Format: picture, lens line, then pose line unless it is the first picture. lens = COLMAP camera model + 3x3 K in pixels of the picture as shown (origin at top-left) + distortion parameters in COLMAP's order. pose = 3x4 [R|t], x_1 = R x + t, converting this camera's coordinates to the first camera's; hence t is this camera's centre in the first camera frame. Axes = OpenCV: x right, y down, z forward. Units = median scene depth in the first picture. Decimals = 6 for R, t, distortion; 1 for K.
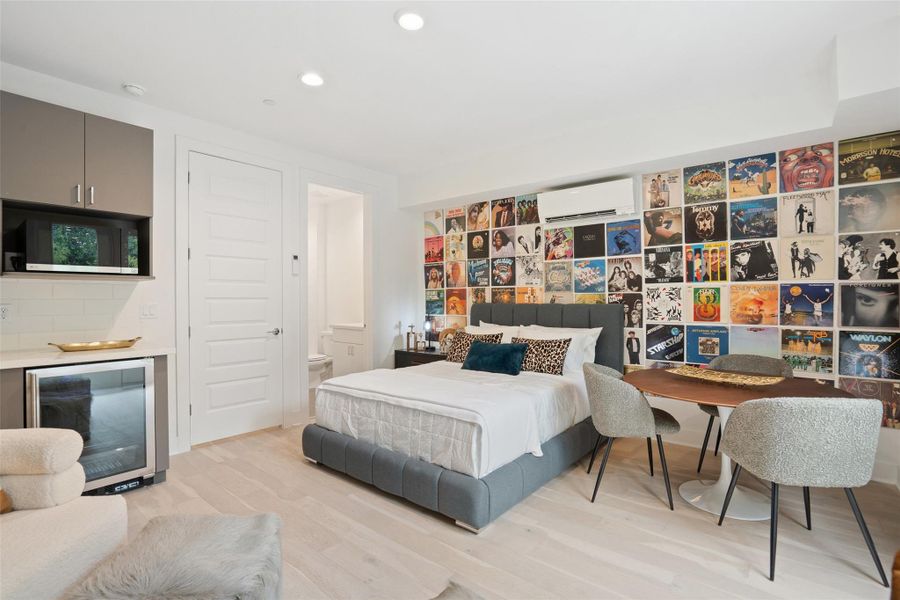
lens RADIAL K [[416.2, 0, 450.0], [0, 416.2, 300.0], [0, 0, 1]] dist [0.000069, 0.000680]
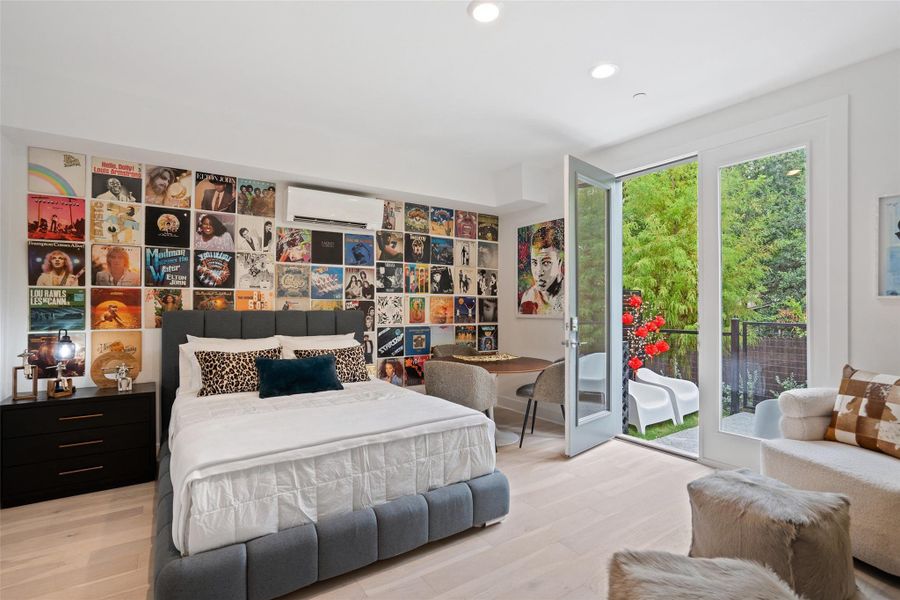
lens RADIAL K [[416.2, 0, 450.0], [0, 416.2, 300.0], [0, 0, 1]] dist [0.000069, 0.000680]
pose [[0.352371, 0.016919, 0.935707, -0.545197], [-0.001967, 0.999848, -0.017339, 0.000991], [-0.935858, 0.004269, 0.352350, 0.407983]]
